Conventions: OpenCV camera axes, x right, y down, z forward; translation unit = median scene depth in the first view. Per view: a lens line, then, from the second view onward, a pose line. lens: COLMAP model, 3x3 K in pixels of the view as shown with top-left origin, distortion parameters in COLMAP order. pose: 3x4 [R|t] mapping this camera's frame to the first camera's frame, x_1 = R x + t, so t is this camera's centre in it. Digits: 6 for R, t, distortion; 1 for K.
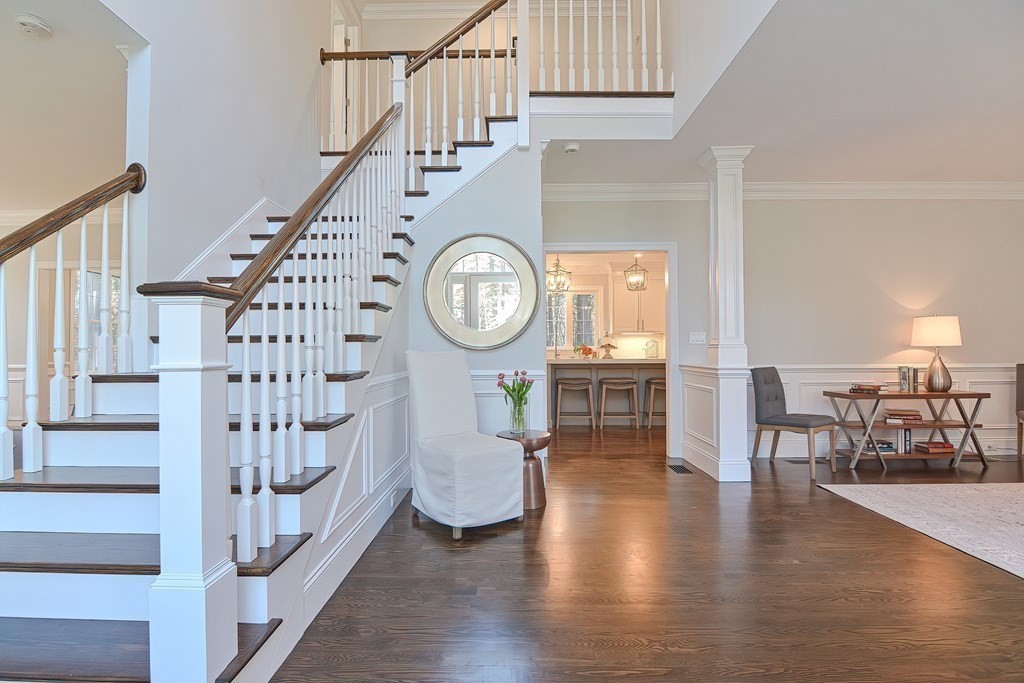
lens RADIAL K [[508.9, 0, 504.0], [0, 508.9, 344.2], [0, 0, 1]] dist [-0.014696, -0.004383]
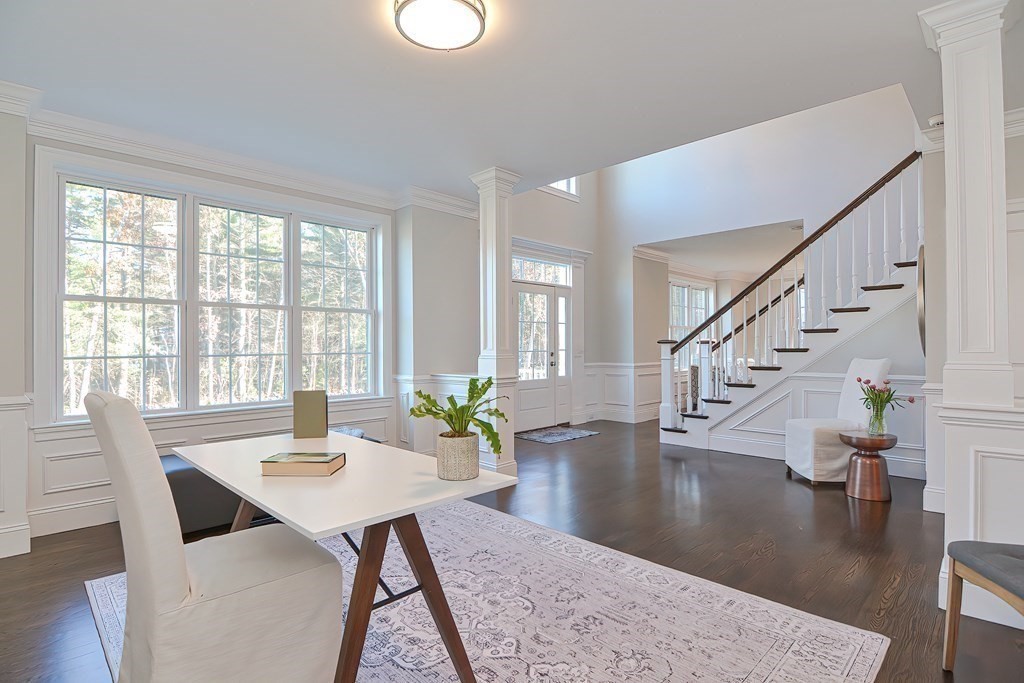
lens RADIAL K [[508.9, 0, 511.4], [0, 508.9, 344.2], [0, 0, 1]] dist [-0.014696, -0.004383]
pose [[-0.690502, 0.004471, -0.723317, 1.194049], [0.013148, 0.999893, -0.006370, -0.023162], [0.723211, -0.013908, -0.690487, 1.027024]]
